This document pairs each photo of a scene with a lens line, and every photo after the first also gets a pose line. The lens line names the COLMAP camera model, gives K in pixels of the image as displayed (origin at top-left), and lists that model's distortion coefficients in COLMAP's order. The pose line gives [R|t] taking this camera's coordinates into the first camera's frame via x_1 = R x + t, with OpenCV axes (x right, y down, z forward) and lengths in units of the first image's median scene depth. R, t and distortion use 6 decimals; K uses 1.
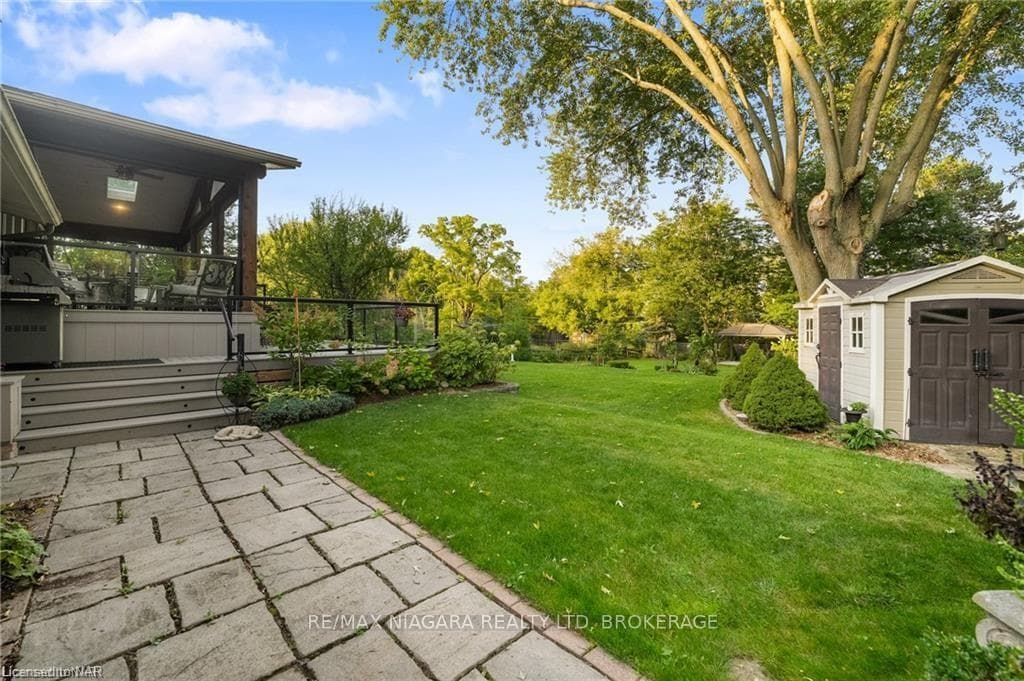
lens RADIAL K [[413.4, 0, 507.6], [0, 413.4, 329.9], [0, 0, 1]] dist [-0.021362, 0.002687]
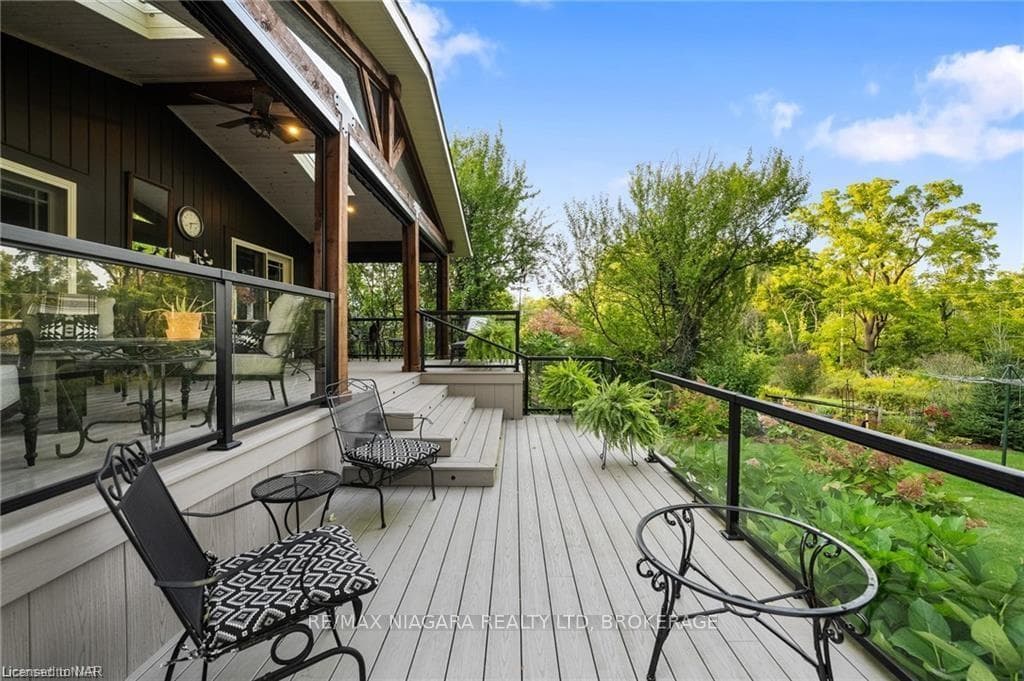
lens RADIAL K [[413.4, 0, 510.2], [0, 413.4, 338.9], [0, 0, 1]] dist [-0.021362, 0.002687]
pose [[0.707749, 0.010660, -0.706384, -0.052108], [-0.015143, 0.999885, -0.000083, -0.016654], [0.706302, 0.010756, 0.707829, 0.140785]]
